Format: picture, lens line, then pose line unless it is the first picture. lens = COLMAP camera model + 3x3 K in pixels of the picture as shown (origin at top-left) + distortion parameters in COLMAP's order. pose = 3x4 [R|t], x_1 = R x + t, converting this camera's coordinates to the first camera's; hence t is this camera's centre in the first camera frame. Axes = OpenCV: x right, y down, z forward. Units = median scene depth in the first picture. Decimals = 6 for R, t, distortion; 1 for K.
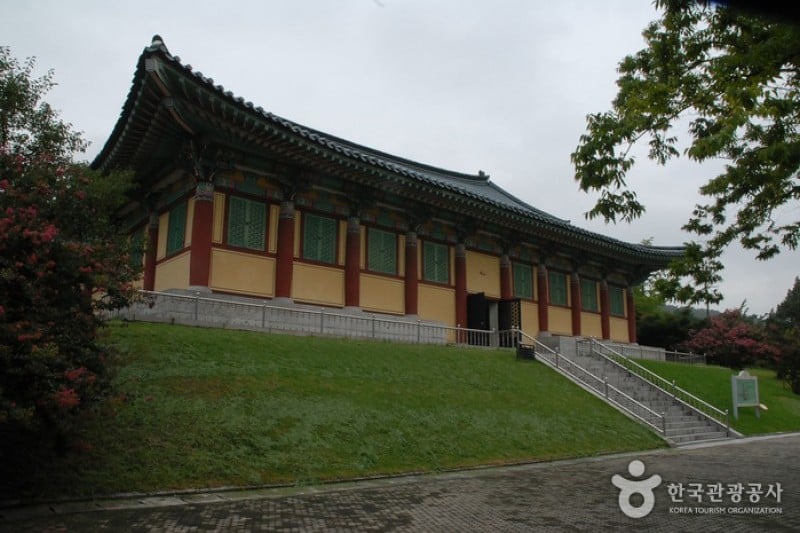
lens RADIAL K [[701.9, 0, 400.0], [0, 701.9, 266.5], [0, 0, 1]] dist [-0.132031, 0.270147]
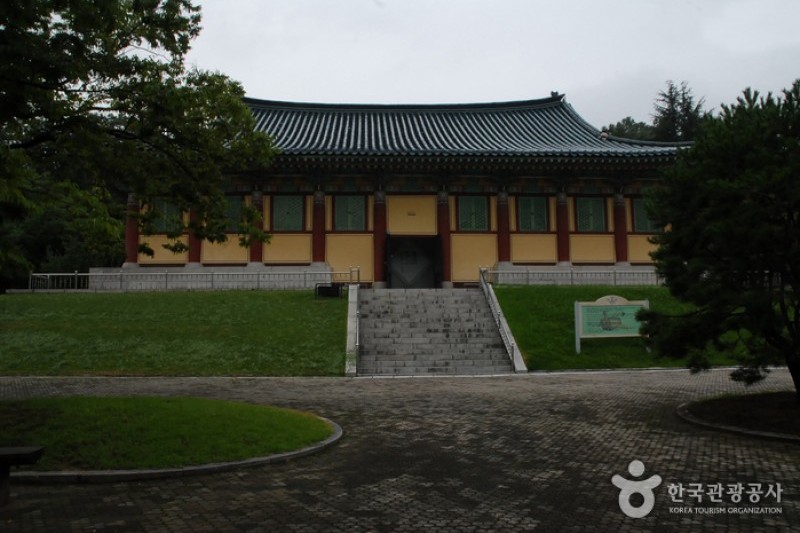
lens RADIAL K [[450.2, 0, 400.0], [0, 450.2, 266.5], [0, 0, 1]] dist [-0.116527, 0.044147]
pose [[0.771471, -0.127421, -0.623376, 0.504107], [0.146708, 0.988966, -0.020589, 0.096761], [0.619120, -0.075570, 0.781651, 0.456423]]
